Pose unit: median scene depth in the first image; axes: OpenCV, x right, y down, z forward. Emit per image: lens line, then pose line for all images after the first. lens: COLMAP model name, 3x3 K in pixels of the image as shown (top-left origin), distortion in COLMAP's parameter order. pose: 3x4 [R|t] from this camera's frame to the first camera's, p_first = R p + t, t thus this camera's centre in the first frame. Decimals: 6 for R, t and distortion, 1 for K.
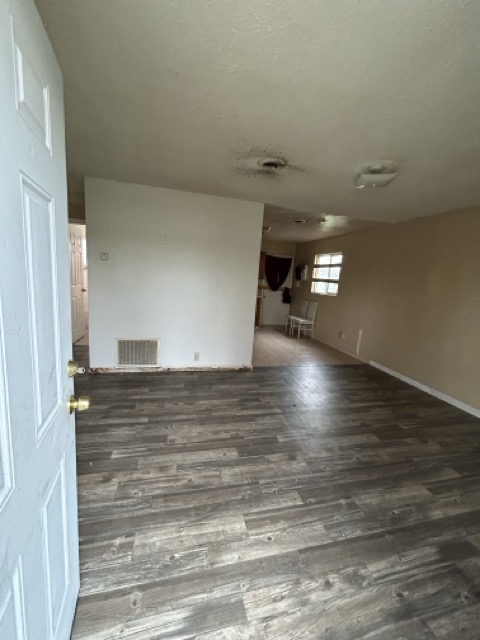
lens RADIAL K [[261.1, 0, 241.8], [0, 261.1, 319.1], [0, 0, 1]] dist [0.002425, -0.000127]
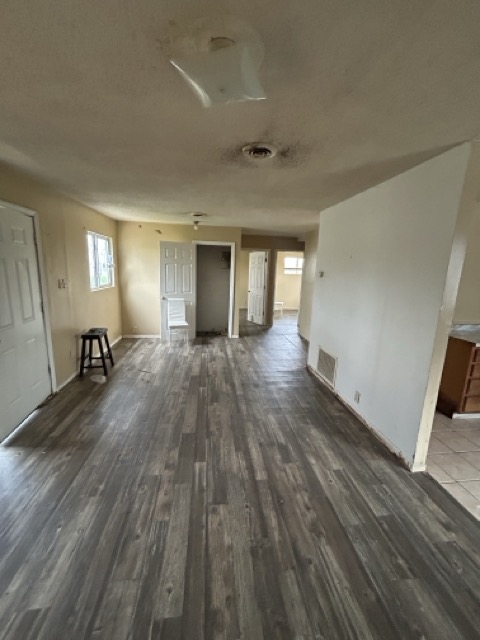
lens RADIAL K [[261.1, 0, 238.0], [0, 261.1, 317.1], [0, 0, 1]] dist [0.002425, -0.000127]
pose [[-0.136678, 0.105005, -0.985034, 0.963792], [-0.197960, 0.971414, 0.131021, -0.180299], [0.970634, 0.212905, -0.111985, 1.121942]]
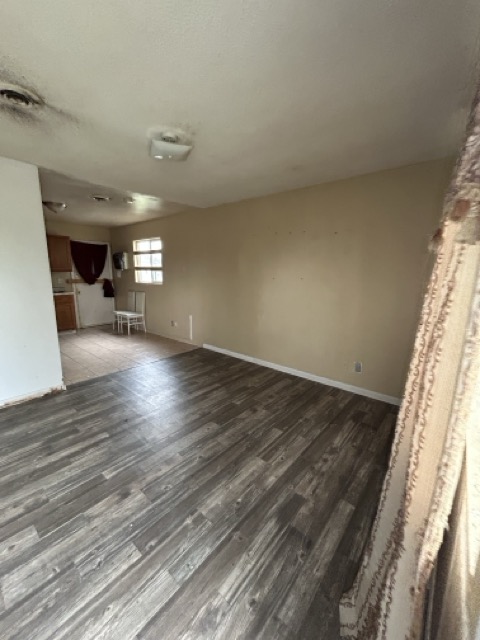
lens RADIAL K [[261.1, 0, 241.7], [0, 261.1, 319.7], [0, 0, 1]] dist [0.002425, -0.000127]
pose [[0.814664, -0.165590, 0.555790, 0.116577], [0.139666, 0.986182, 0.089101, -0.011647], [-0.562864, 0.005037, 0.826534, 0.130984]]
